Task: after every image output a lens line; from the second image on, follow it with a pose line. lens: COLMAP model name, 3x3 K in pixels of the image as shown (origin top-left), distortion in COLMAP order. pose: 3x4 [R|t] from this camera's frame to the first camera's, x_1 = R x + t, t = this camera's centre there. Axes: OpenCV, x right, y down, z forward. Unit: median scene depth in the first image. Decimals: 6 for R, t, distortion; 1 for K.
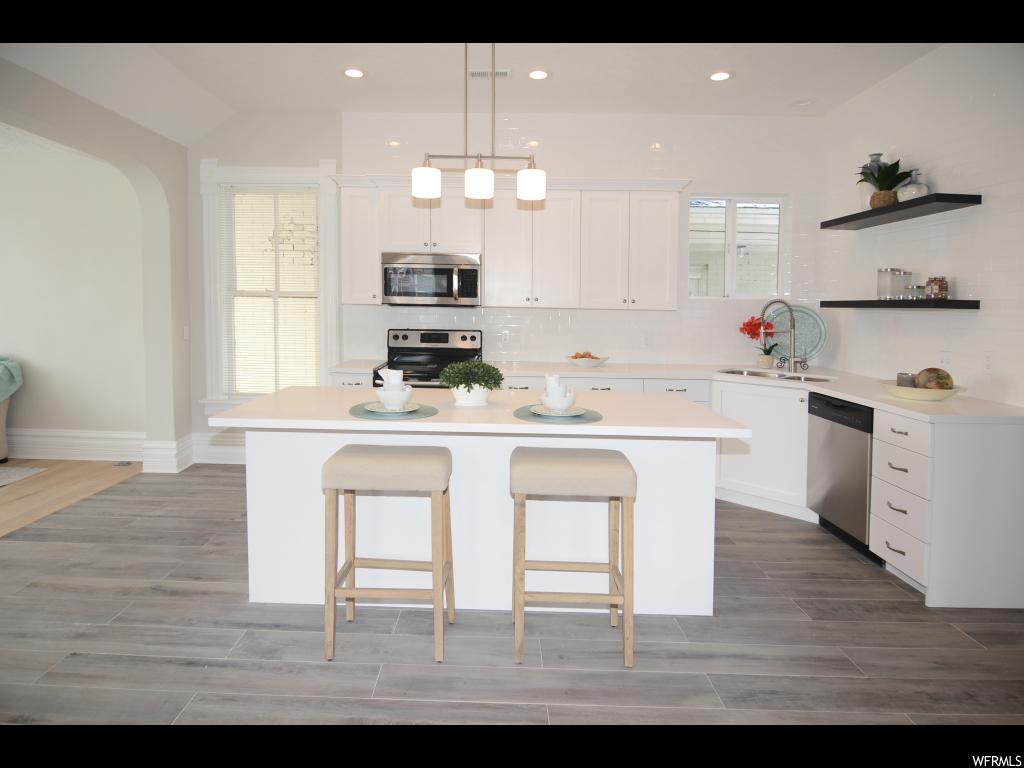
lens RADIAL K [[585.1, 0, 478.4], [0, 585.1, 405.8], [0, 0, 1]] dist [-0.007339, -0.003866]
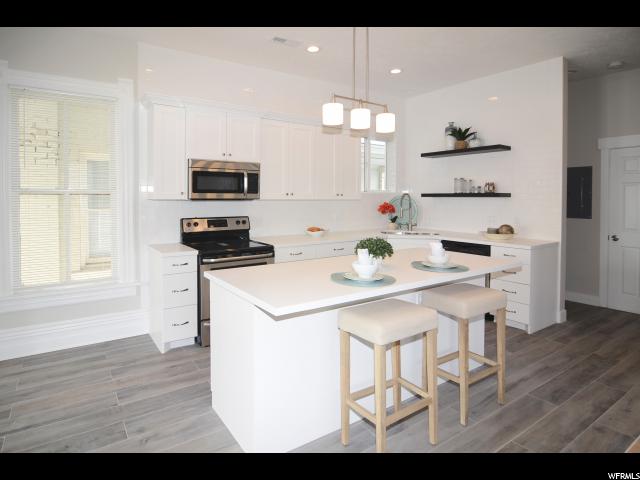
lens RADIAL K [[365.7, 0, 307.4], [0, 365.7, 245.8], [0, 0, 1]] dist [-0.007339, -0.003866]
pose [[0.818366, -0.090732, 0.567490, -0.515989], [0.107988, 0.994147, 0.003219, -0.060392], [-0.564461, 0.058648, 0.823374, 0.259422]]
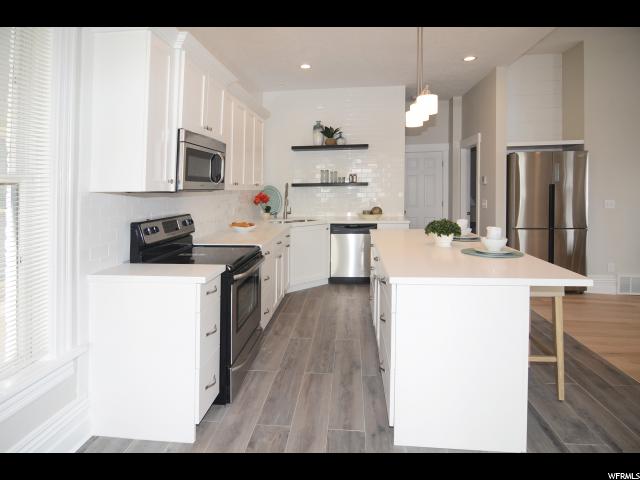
lens RADIAL K [[365.7, 0, 313.0], [0, 365.7, 209.6], [0, 0, 1]] dist [-0.007339, -0.003866]
pose [[0.088384, -0.076663, 0.993132, -0.831564], [0.183600, 0.981205, 0.059403, -0.179884], [-0.979020, 0.177089, 0.100798, 0.960509]]
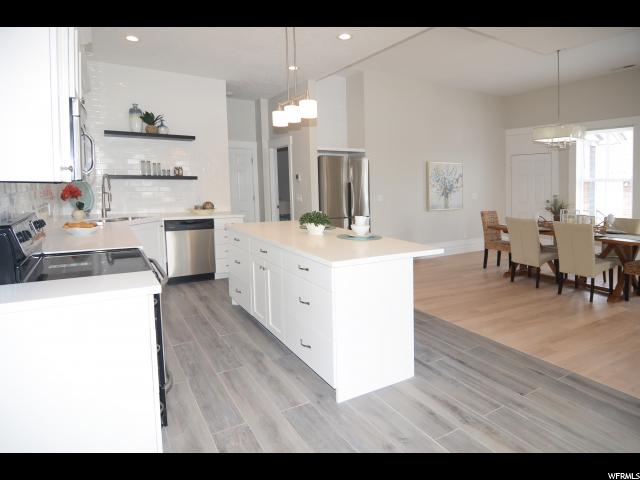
lens RADIAL K [[365.7, 0, 304.2], [0, 365.7, 224.9], [0, 0, 1]] dist [-0.007339, -0.003866]
pose [[-0.515416, -0.119123, 0.848620, -0.782029], [0.127008, 0.968735, 0.213123, -0.227626], [-0.847476, 0.217628, -0.484172, 1.254565]]
